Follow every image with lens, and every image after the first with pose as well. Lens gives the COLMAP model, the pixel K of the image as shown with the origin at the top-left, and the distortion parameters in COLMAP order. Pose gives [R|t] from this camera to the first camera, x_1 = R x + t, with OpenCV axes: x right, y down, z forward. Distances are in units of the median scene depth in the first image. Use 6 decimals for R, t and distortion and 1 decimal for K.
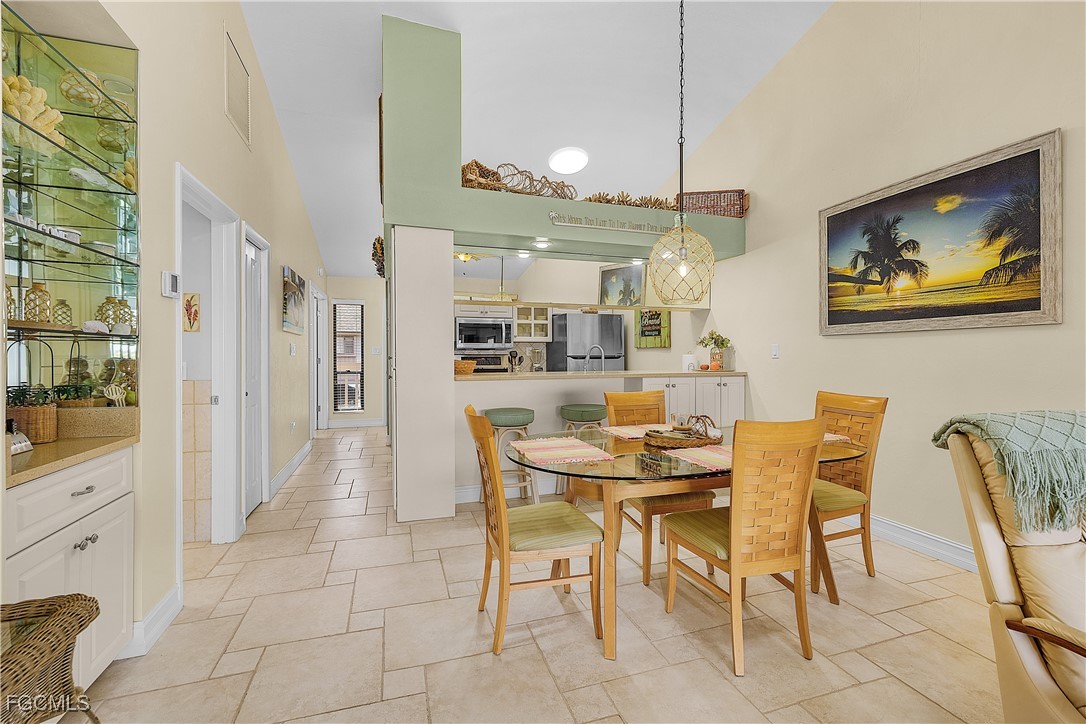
lens RADIAL K [[472.0, 0, 542.6], [0, 472.0, 342.2], [0, 0, 1]] dist [-0.001340, 0.000114]
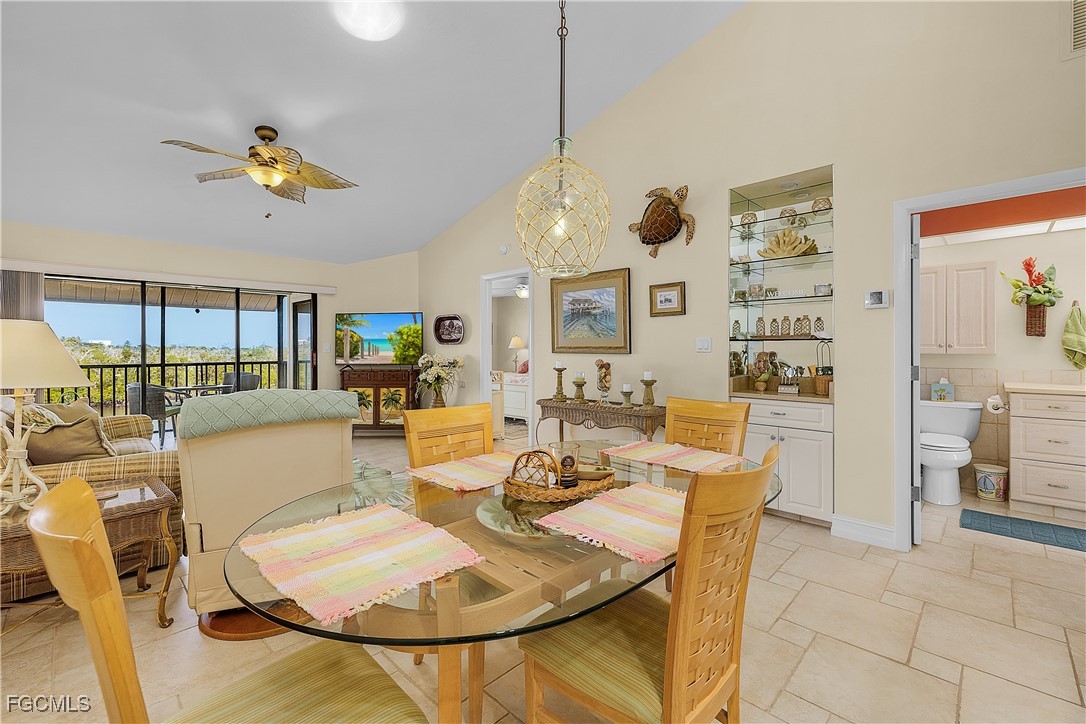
lens RADIAL K [[467.2, 0, 546.8], [0, 467.2, 361.3], [0, 0, 1]] dist [0.002440, -0.000246]
pose [[-0.881649, 0.011883, -0.471756, 0.400430], [0.010059, 0.999929, 0.006388, 0.020971], [0.471798, 0.000886, -0.881706, 1.002680]]
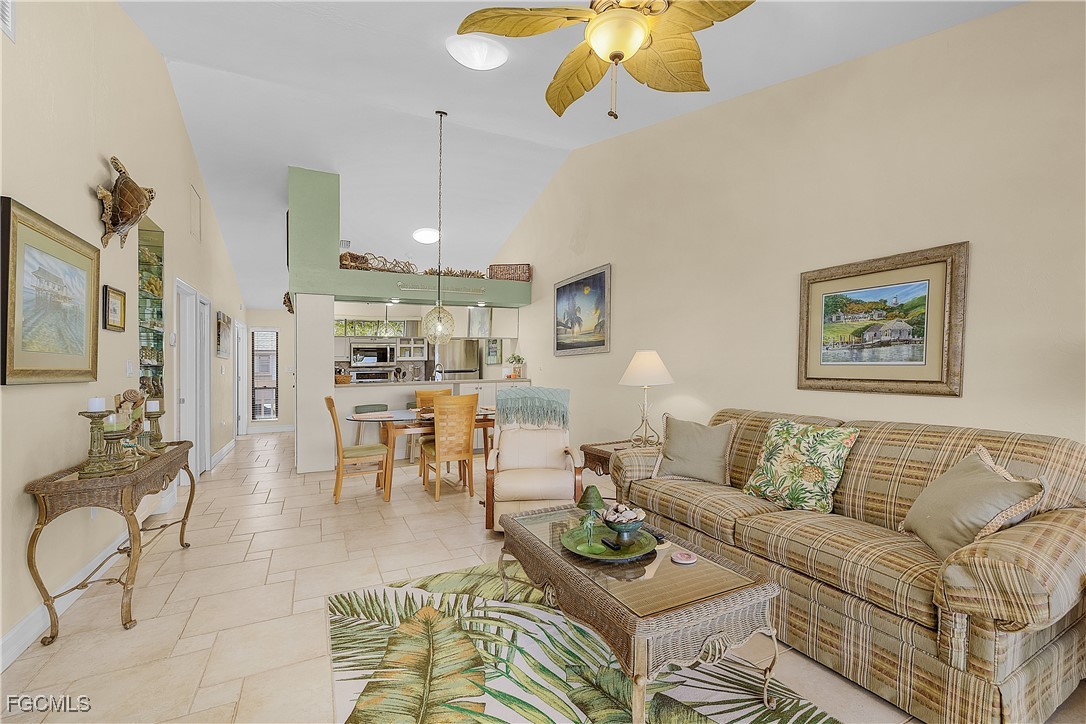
lens RADIAL K [[500.9, 0, 547.7], [0, 500.9, 346.1], [0, 0, 1]] dist [-0.001687, 0.030281]
pose [[0.992131, -0.011402, 0.124684, 0.315810], [0.014002, 0.999702, -0.019996, -0.014120], [-0.124418, 0.021585, 0.991995, -0.786127]]
